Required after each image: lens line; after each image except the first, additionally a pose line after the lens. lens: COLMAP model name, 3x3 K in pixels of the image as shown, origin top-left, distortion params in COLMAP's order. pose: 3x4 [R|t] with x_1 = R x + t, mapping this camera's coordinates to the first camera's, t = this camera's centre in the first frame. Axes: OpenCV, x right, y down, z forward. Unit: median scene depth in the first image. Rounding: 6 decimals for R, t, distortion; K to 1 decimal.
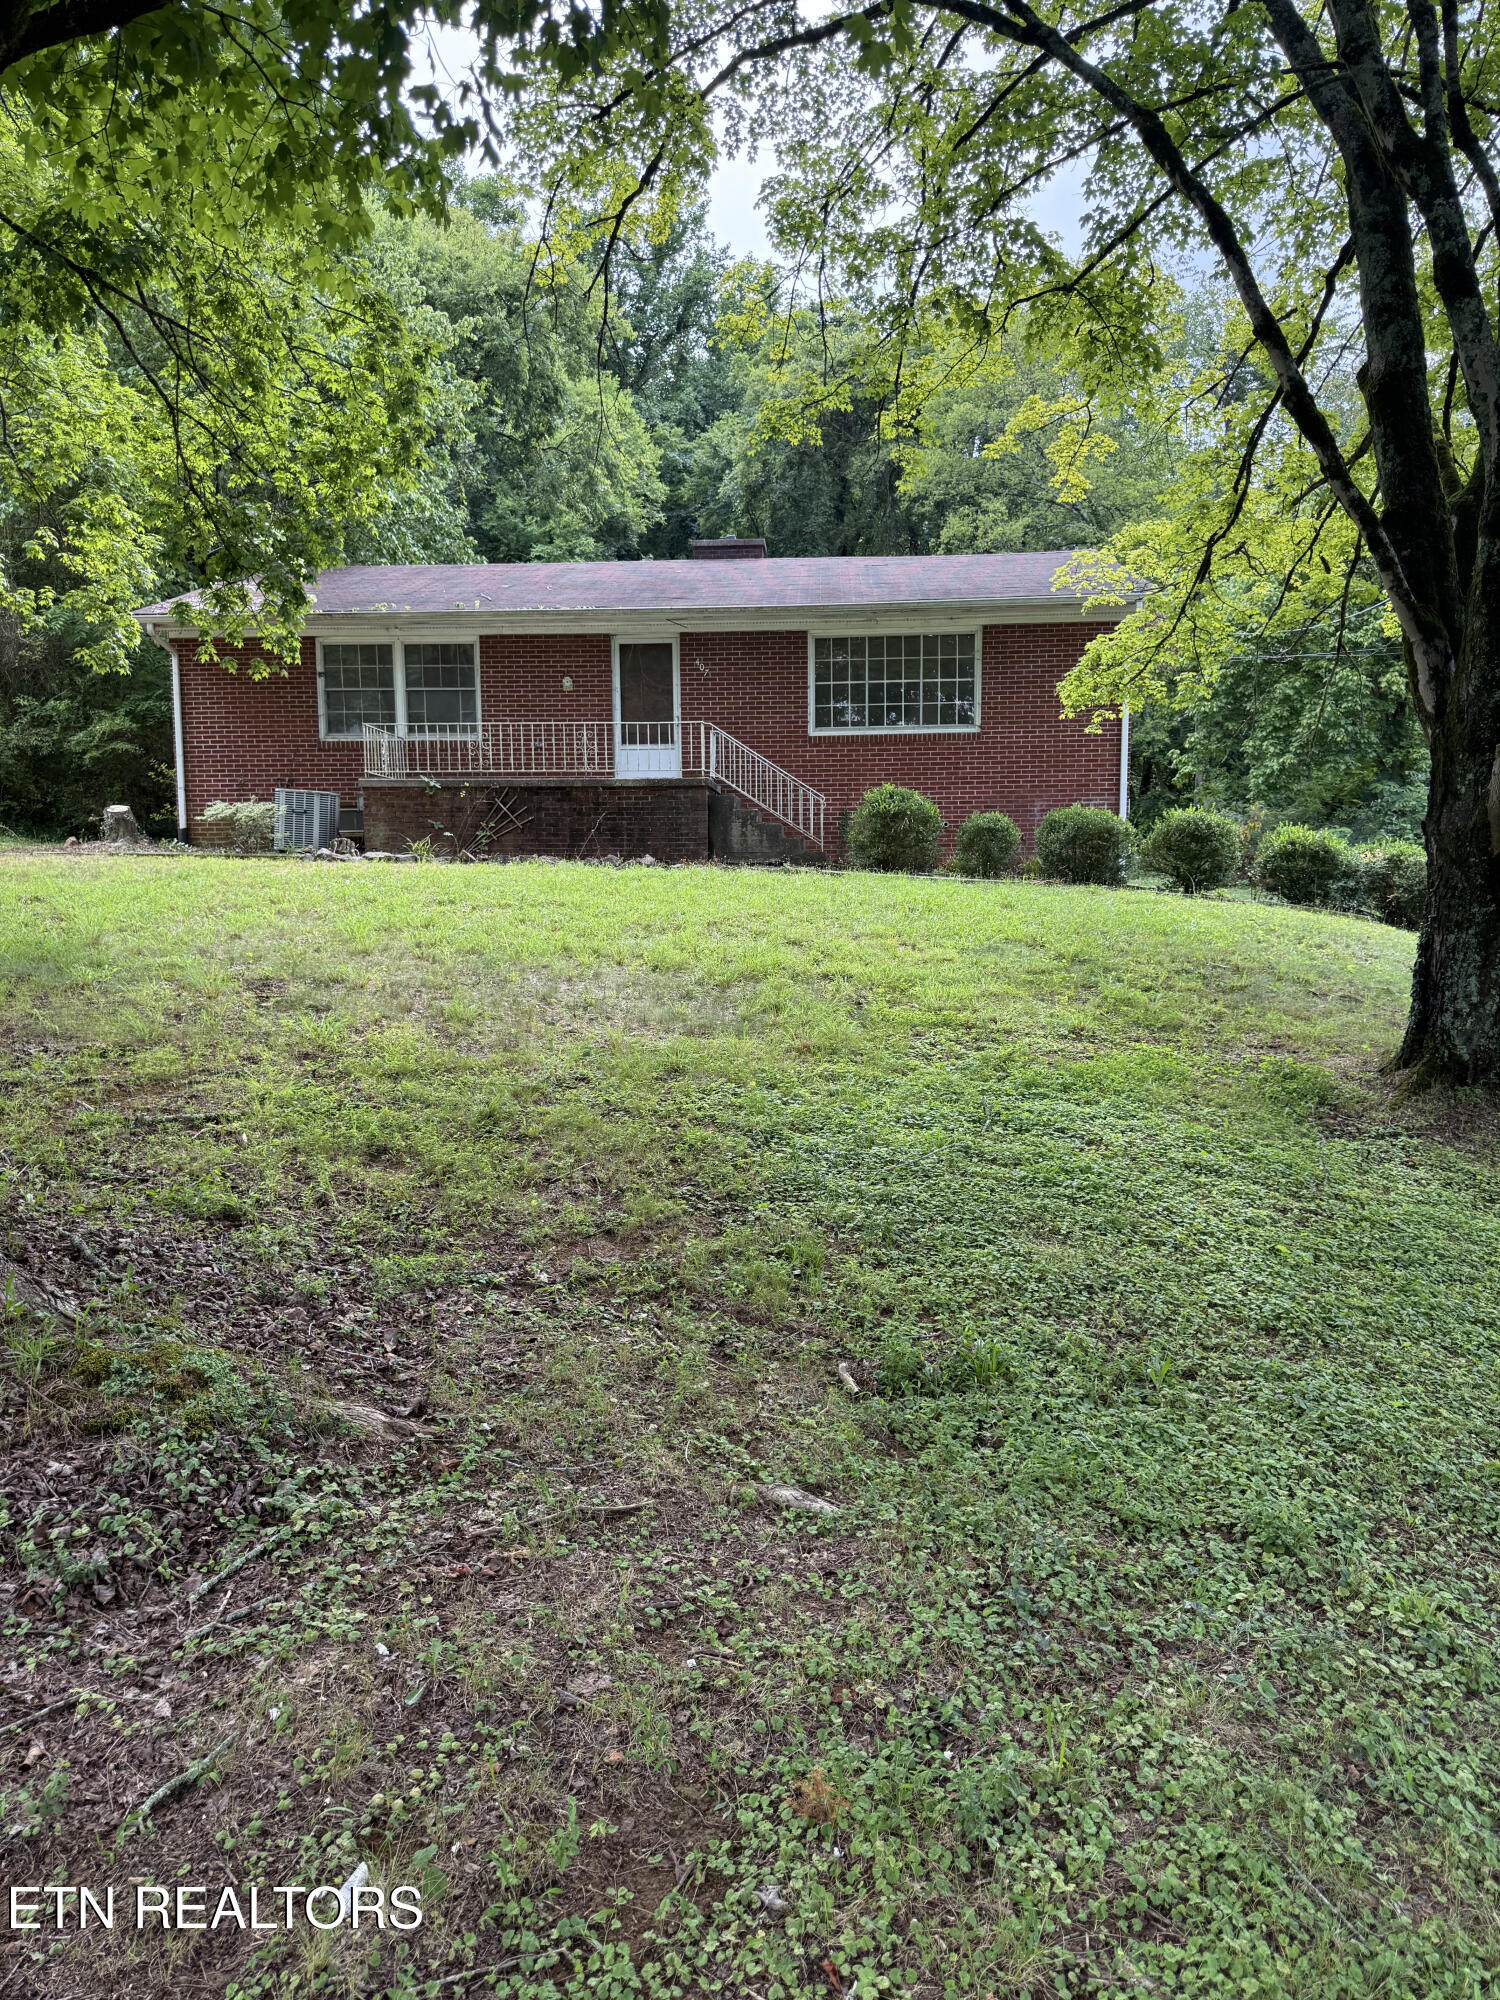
lens RADIAL K [[1440.3, 0, 750.0], [0, 1440.3, 1000.0], [0, 0, 1]] dist [0.197898, -0.403979]
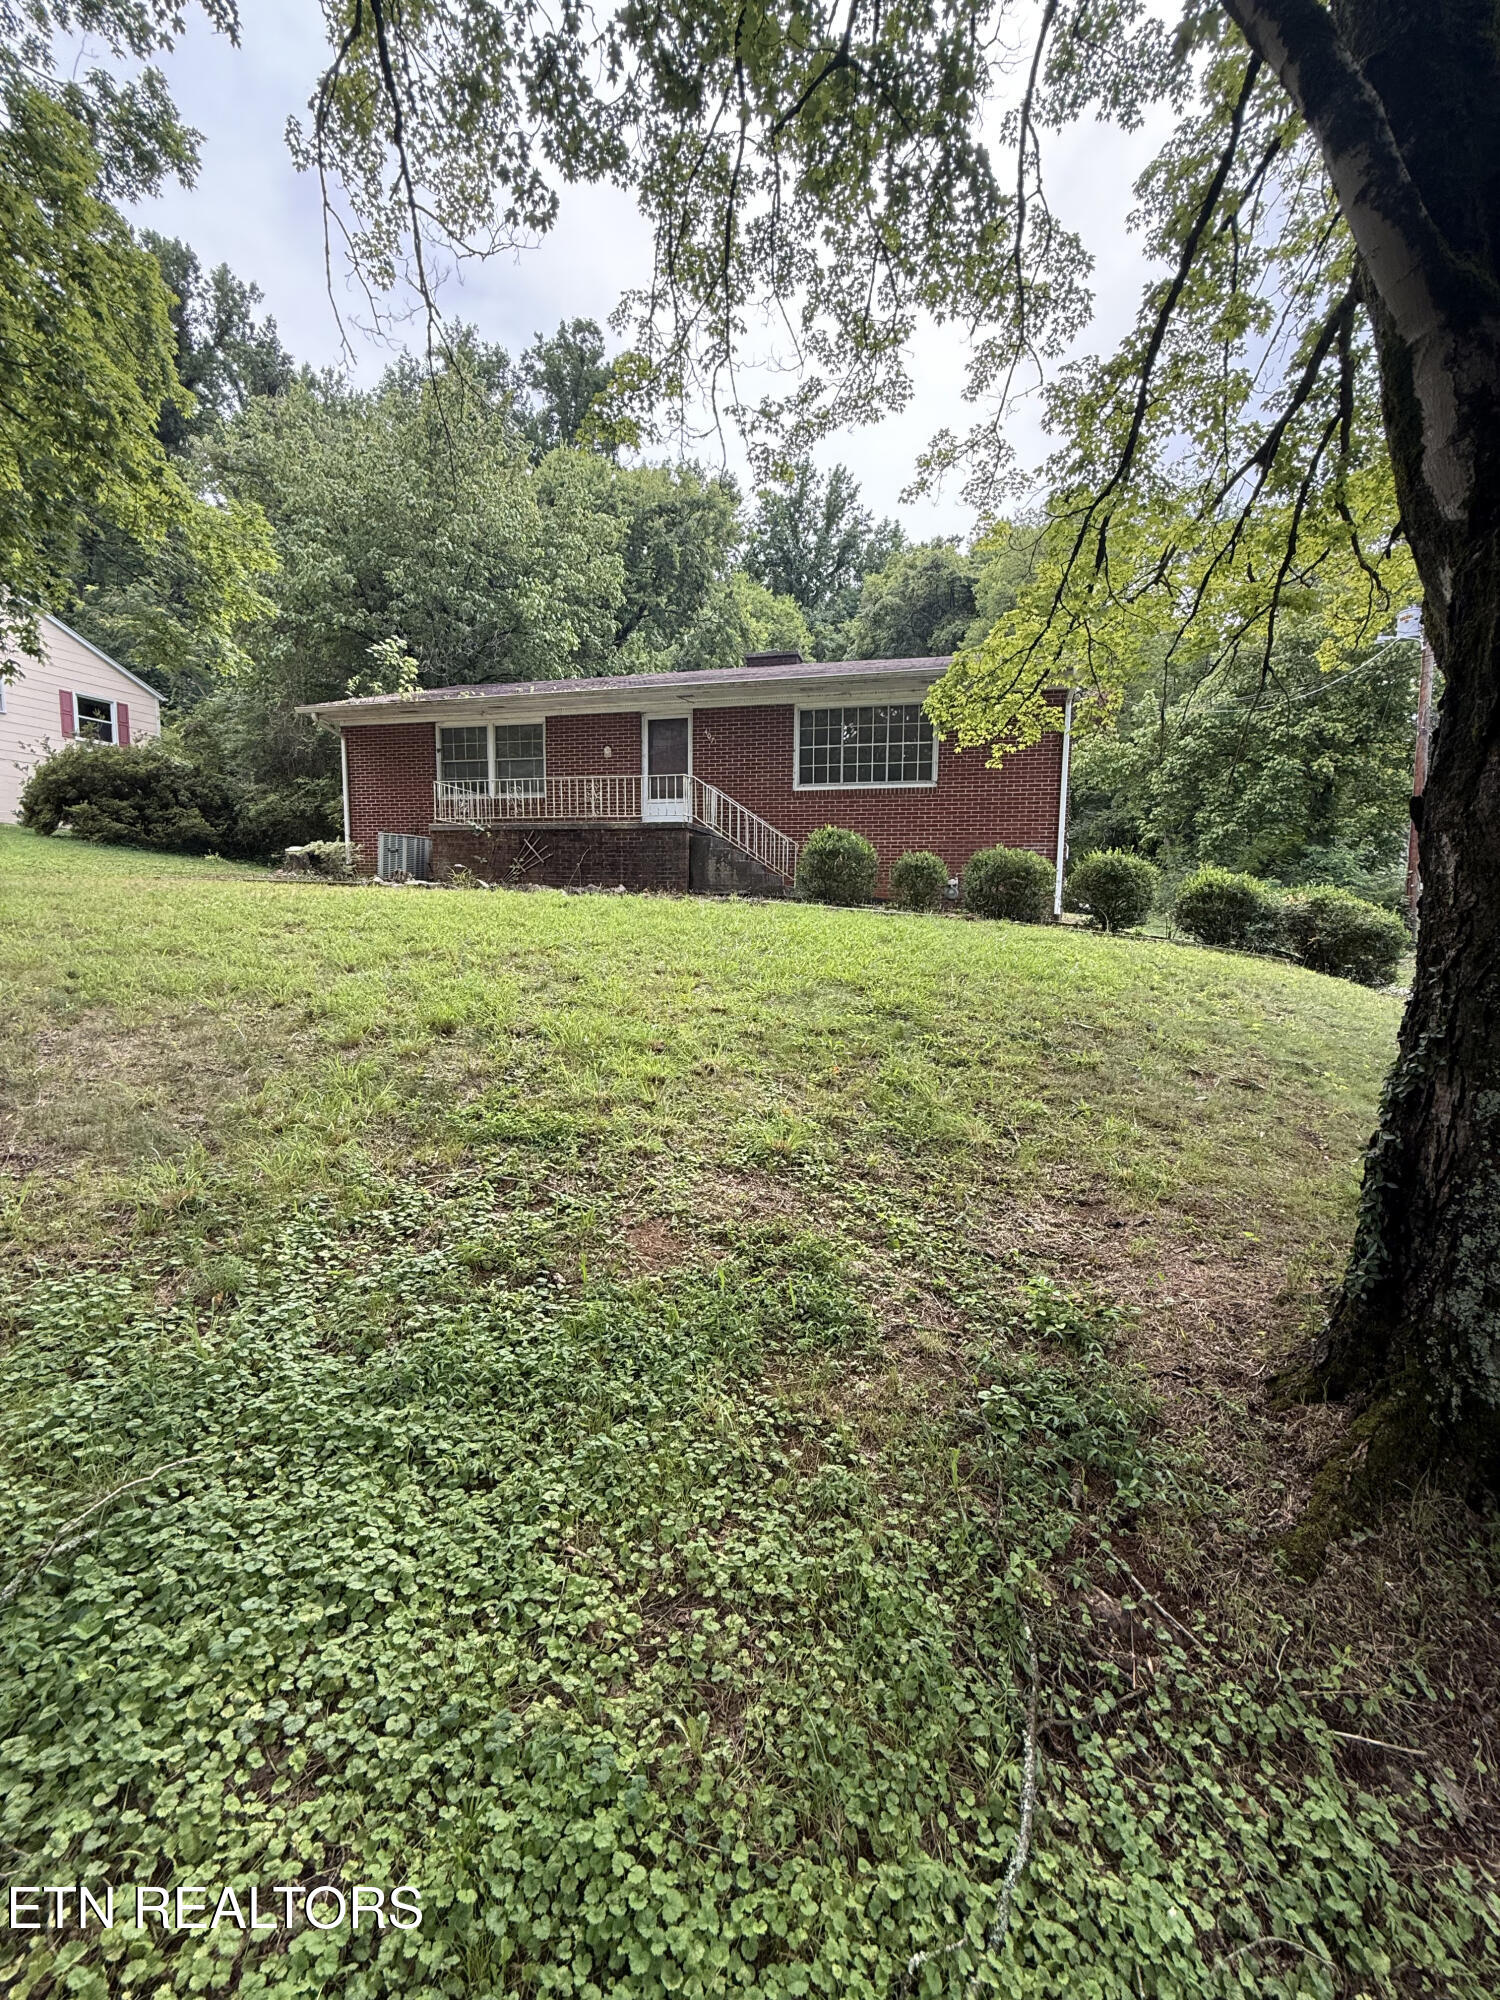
lens RADIAL K [[806.8, 0, 752.1], [0, 806.8, 994.6], [0, 0, 1]] dist [0.012198, -0.000053]
pose [[0.981186, 0.040822, -0.188698, 0.141694], [-0.036325, 0.998969, 0.027228, -0.029118], [0.189615, -0.019861, 0.981658, 0.327511]]
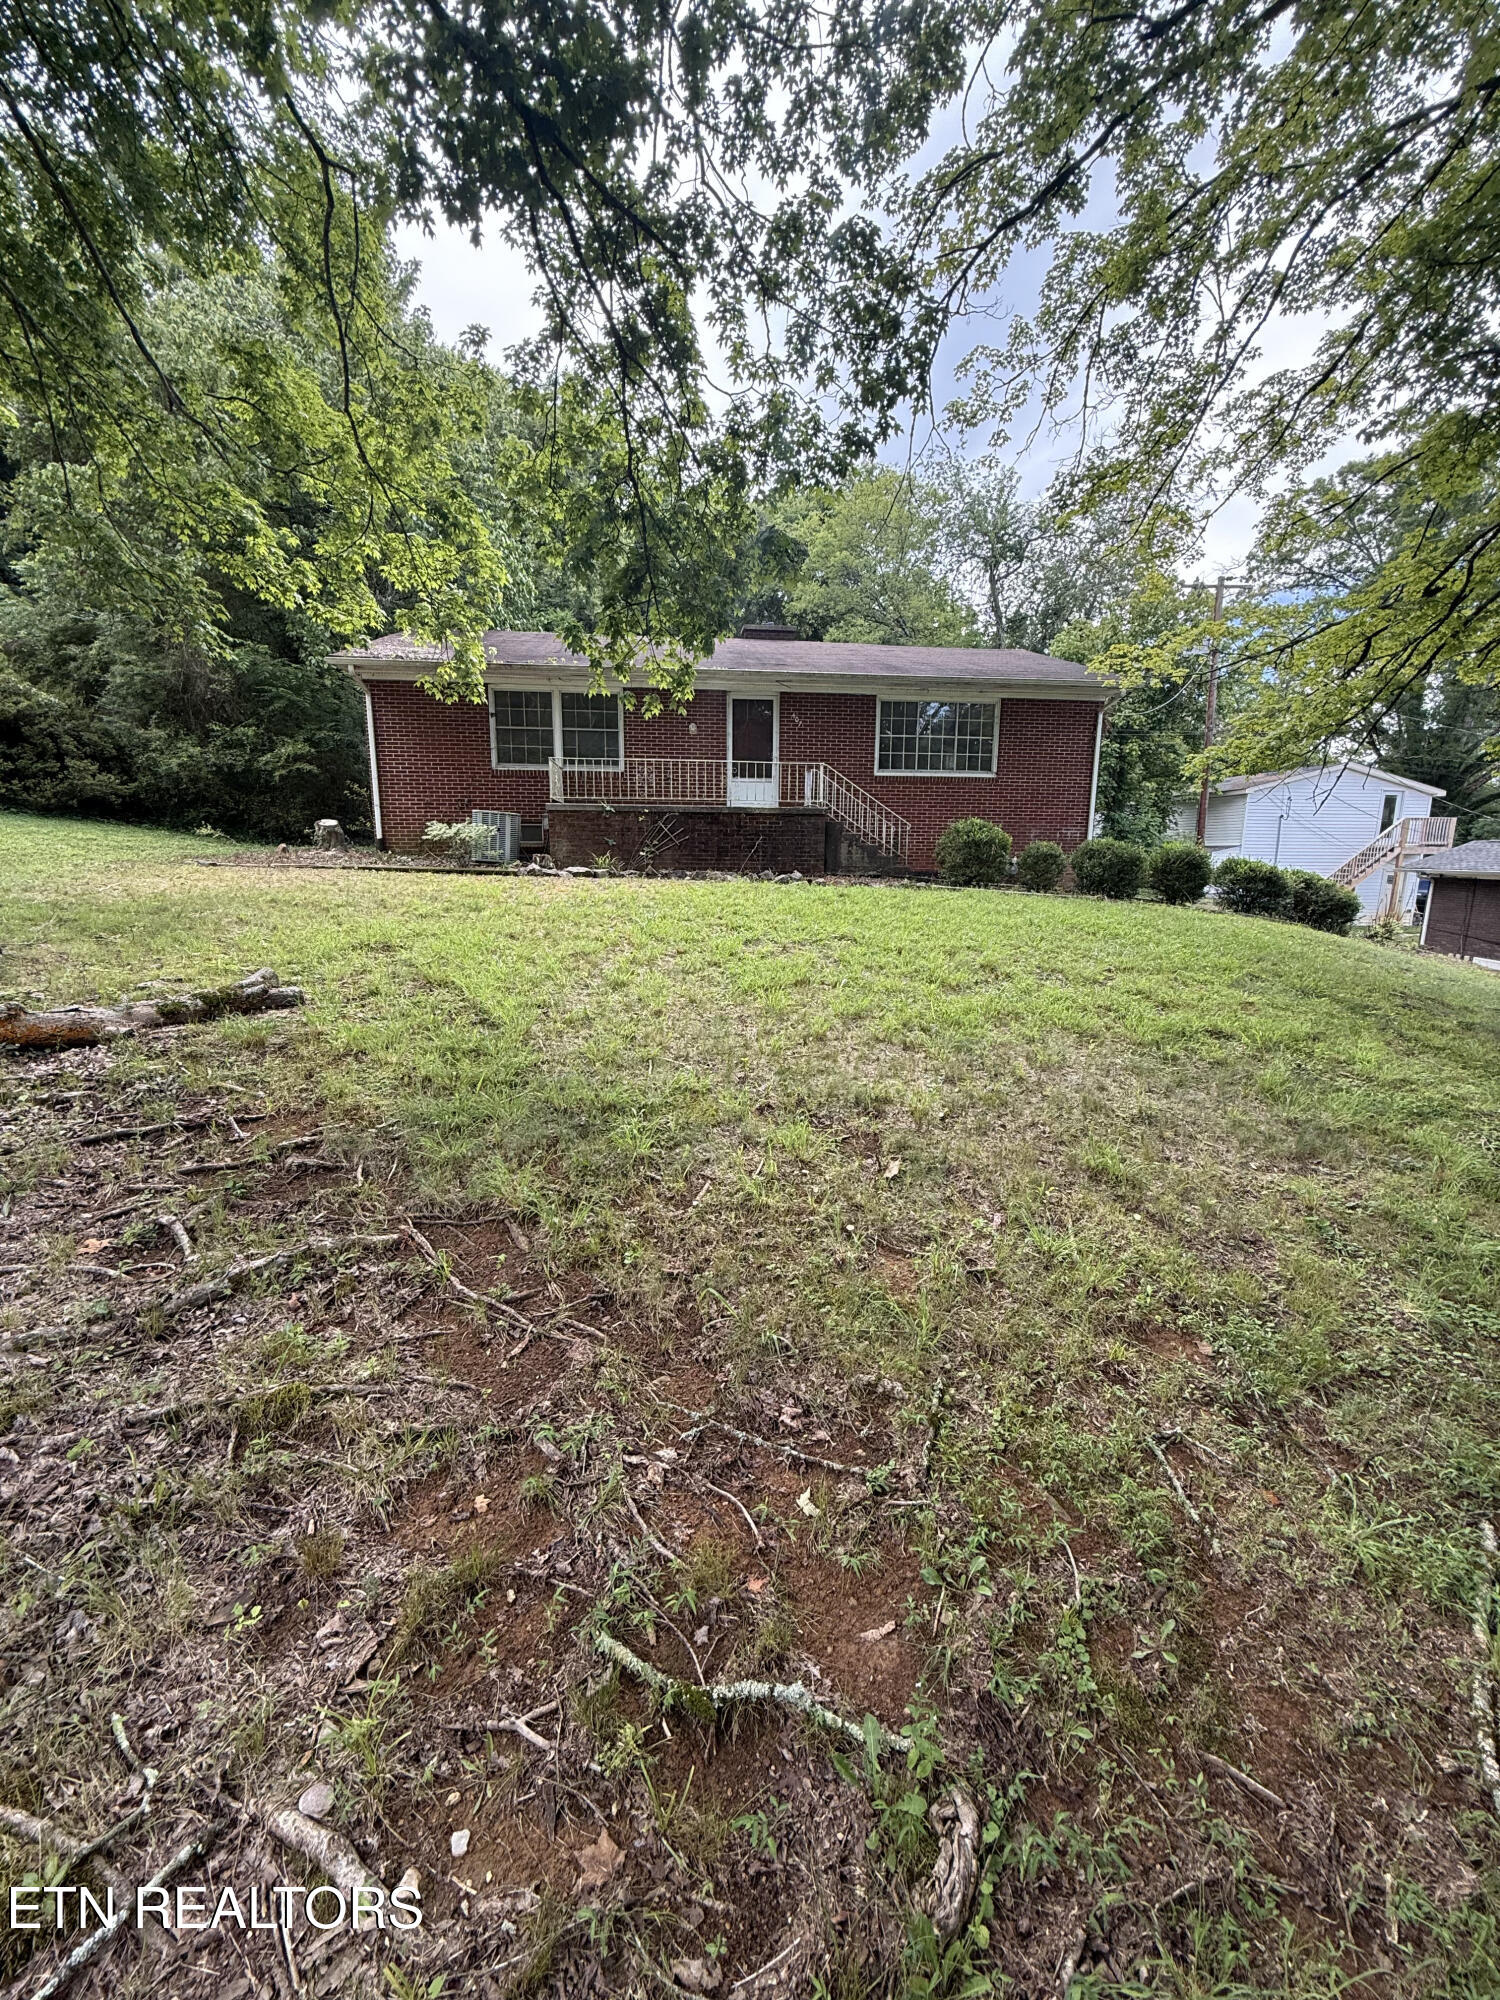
lens RADIAL K [[806.8, 0, 752.1], [0, 806.8, 994.6], [0, 0, 1]] dist [0.012198, -0.000053]
pose [[0.984701, -0.014661, 0.173637, -0.202200], [-0.002236, 0.995309, 0.096723, -0.053953], [-0.174240, -0.095631, 0.980048, 0.274209]]
